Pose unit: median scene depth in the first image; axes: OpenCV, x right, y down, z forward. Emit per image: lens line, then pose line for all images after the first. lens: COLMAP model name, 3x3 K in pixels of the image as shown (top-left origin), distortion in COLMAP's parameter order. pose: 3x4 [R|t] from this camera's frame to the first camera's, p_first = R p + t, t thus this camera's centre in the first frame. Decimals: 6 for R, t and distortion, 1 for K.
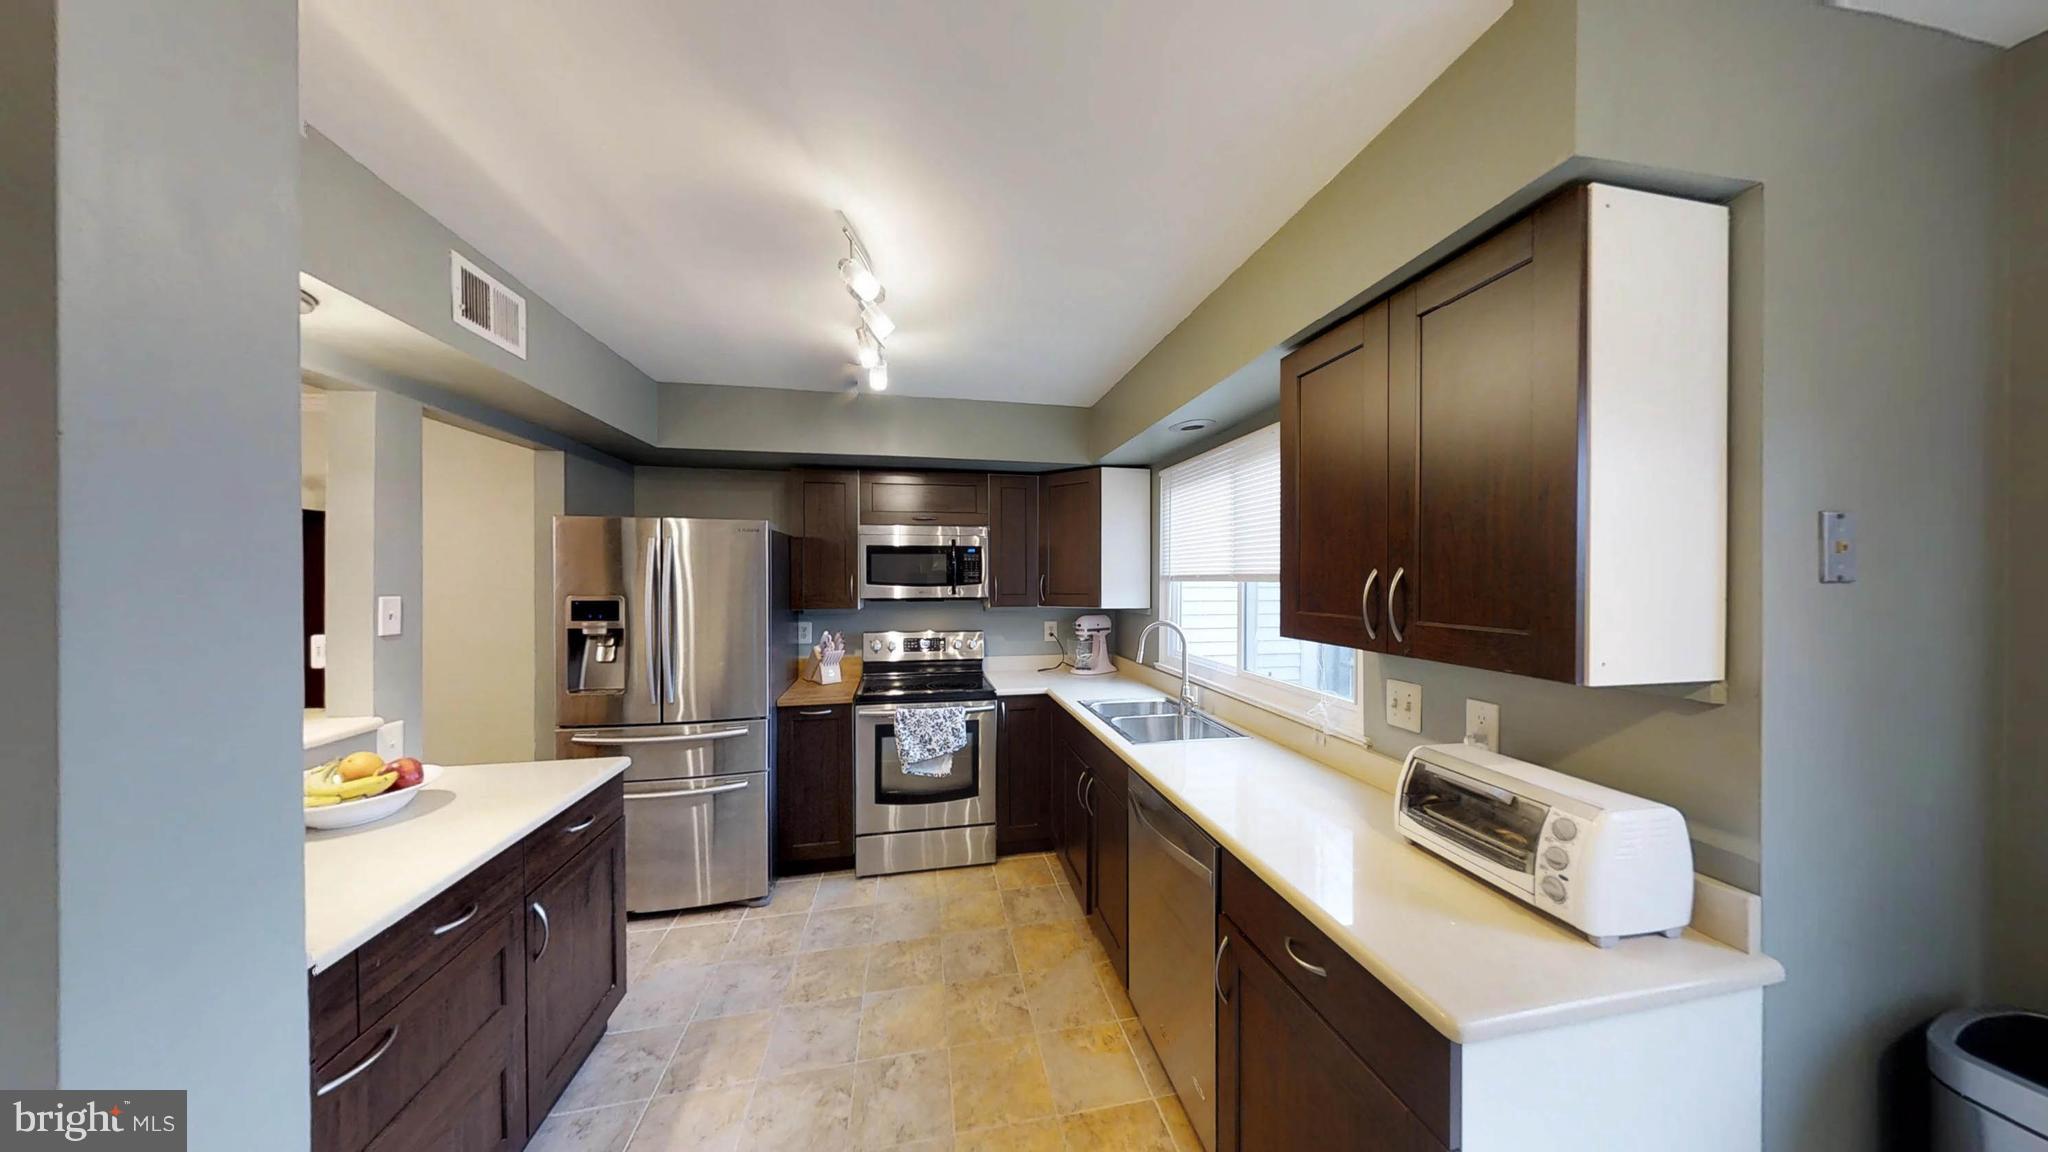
lens RADIAL K [[558.4, 0, 1023.0], [0, 558.4, 581.1], [0, 0, 1]] dist [-0.001402, 0.000079]
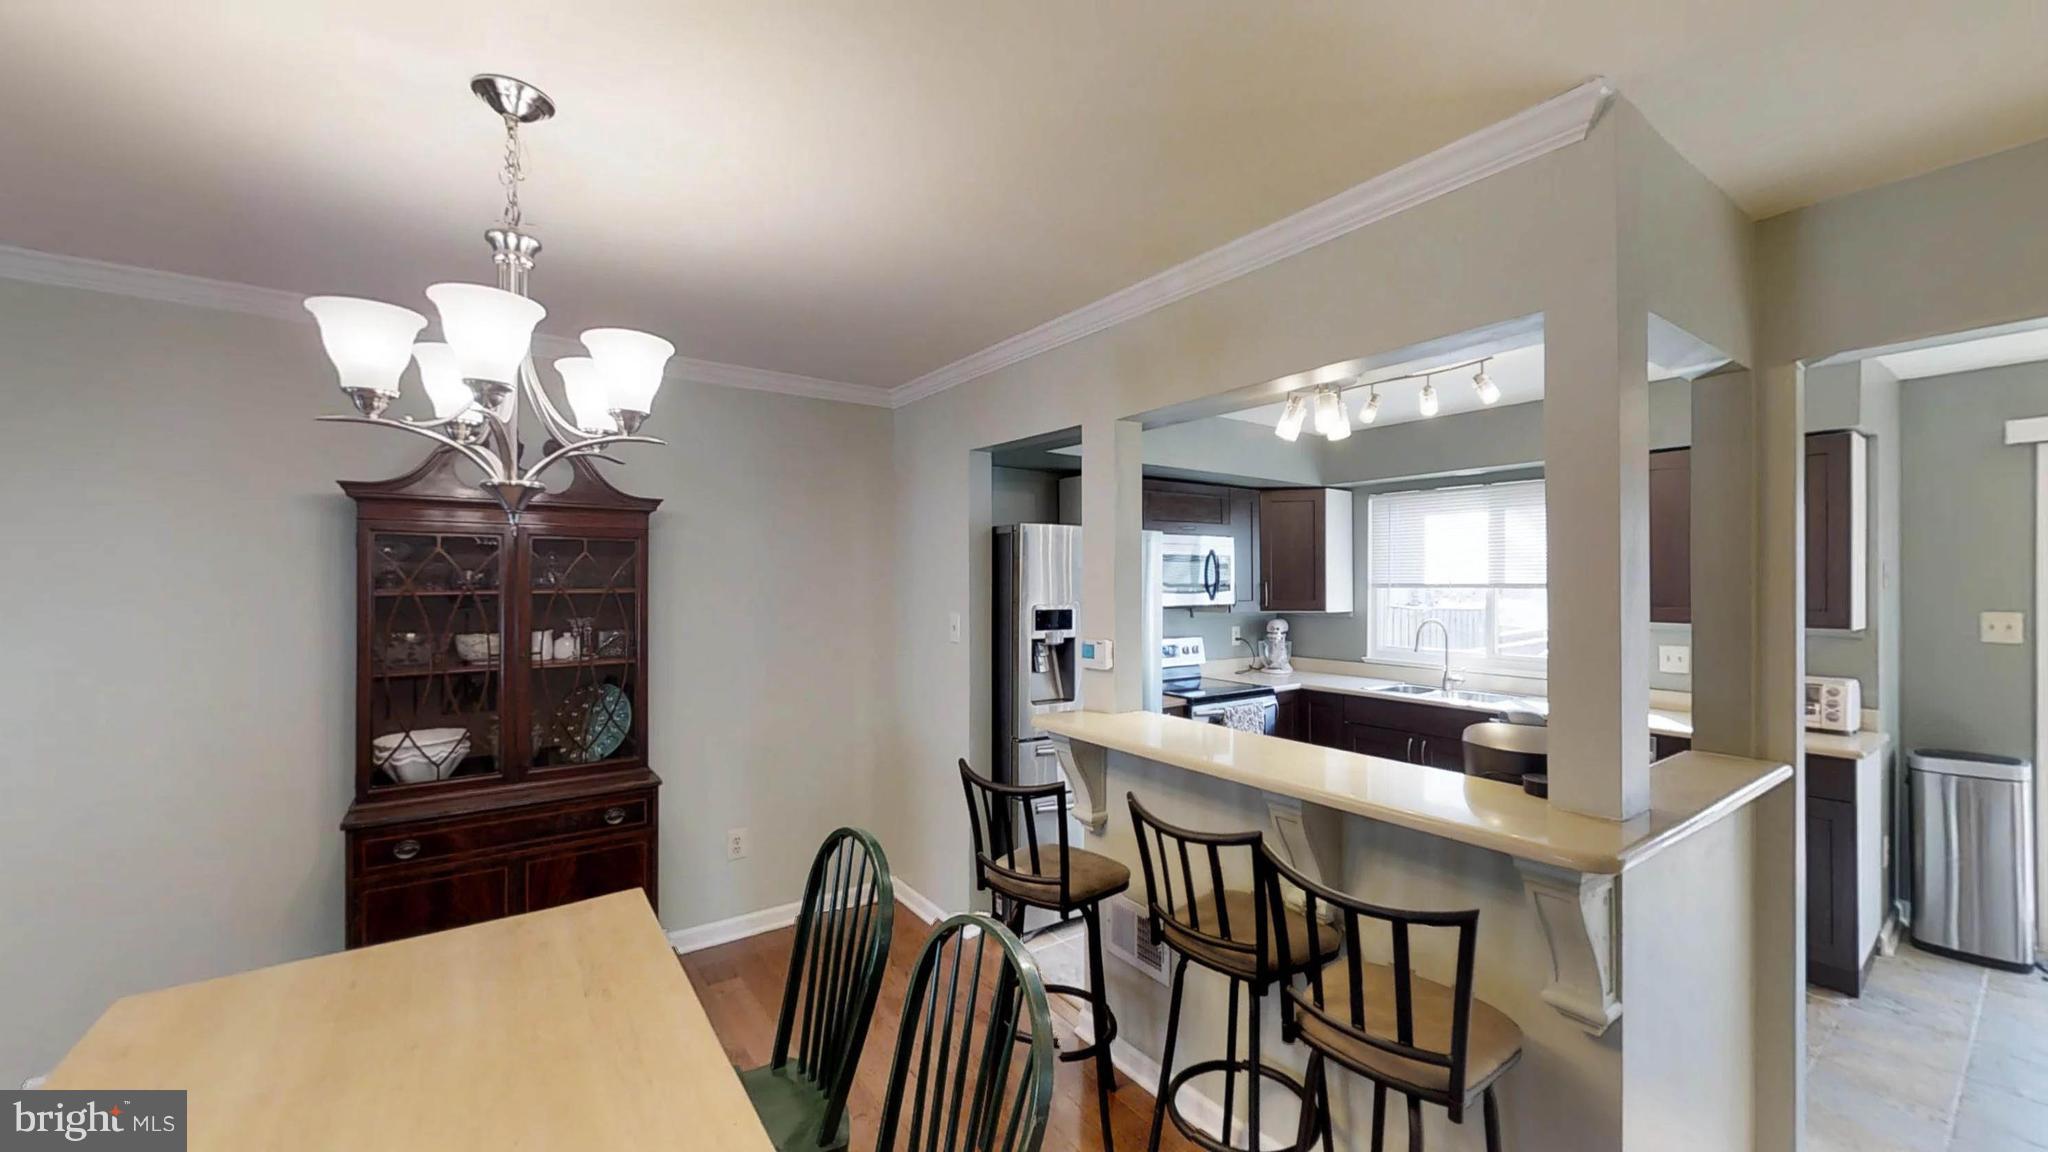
lens RADIAL K [[769.1, 0, 1022.8], [0, 769.1, 581.3], [0, 0, 1]] dist [-0.000145, 0.000061]
pose [[0.908316, -0.001120, 0.418282, -2.194187], [0.003944, 0.999975, -0.005885, -0.014309], [-0.418265, 0.006995, 0.908298, -0.335875]]
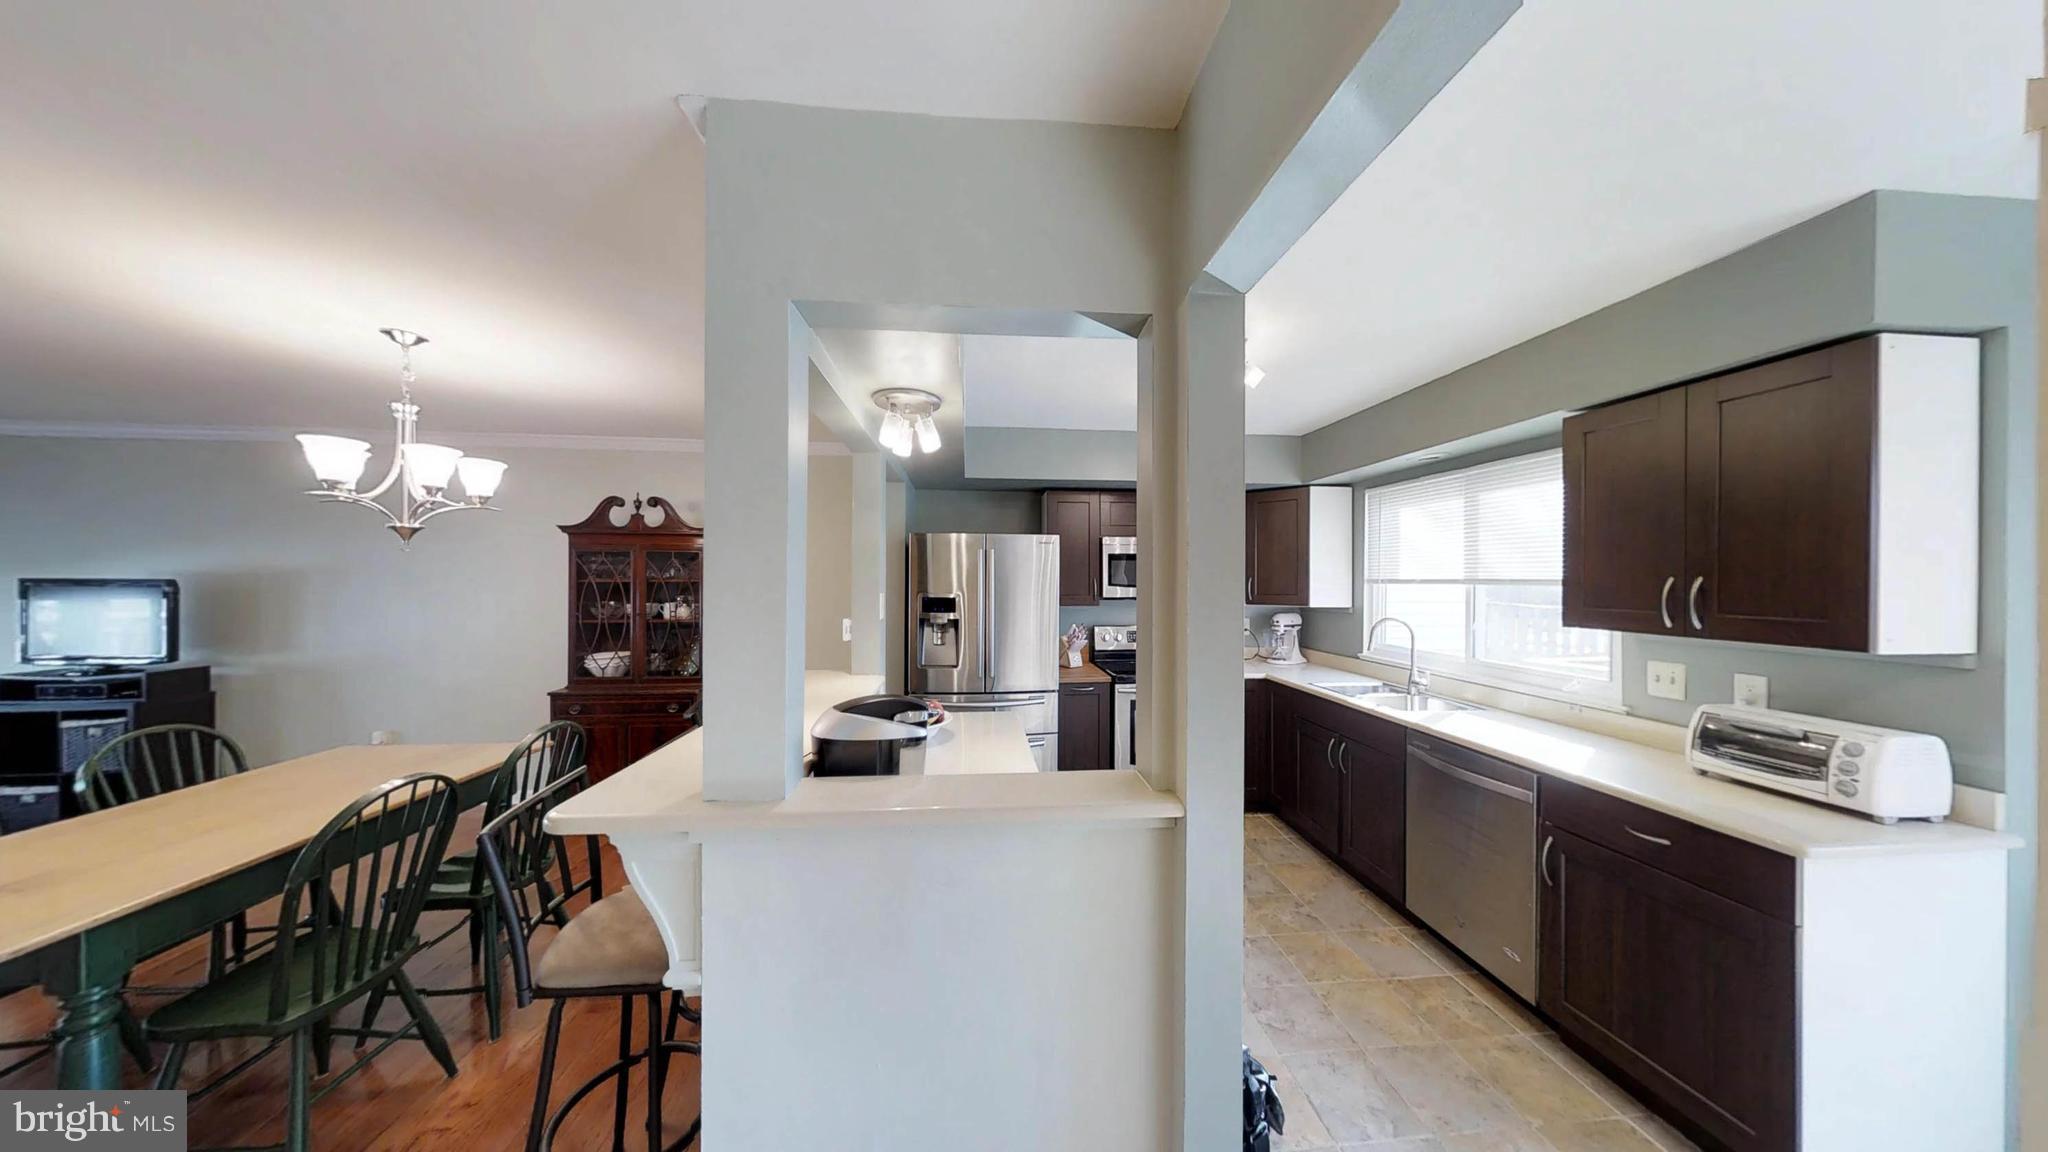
lens RADIAL K [[558.4, 0, 1023.0], [0, 558.4, 581.1], [0, 0, 1]] dist [-0.001402, 0.000079]
pose [[0.995306, 0.000878, -0.096770, -0.704404], [-0.000939, 0.999999, -0.000588, -0.008285], [0.096770, 0.000677, 0.995307, -0.454198]]
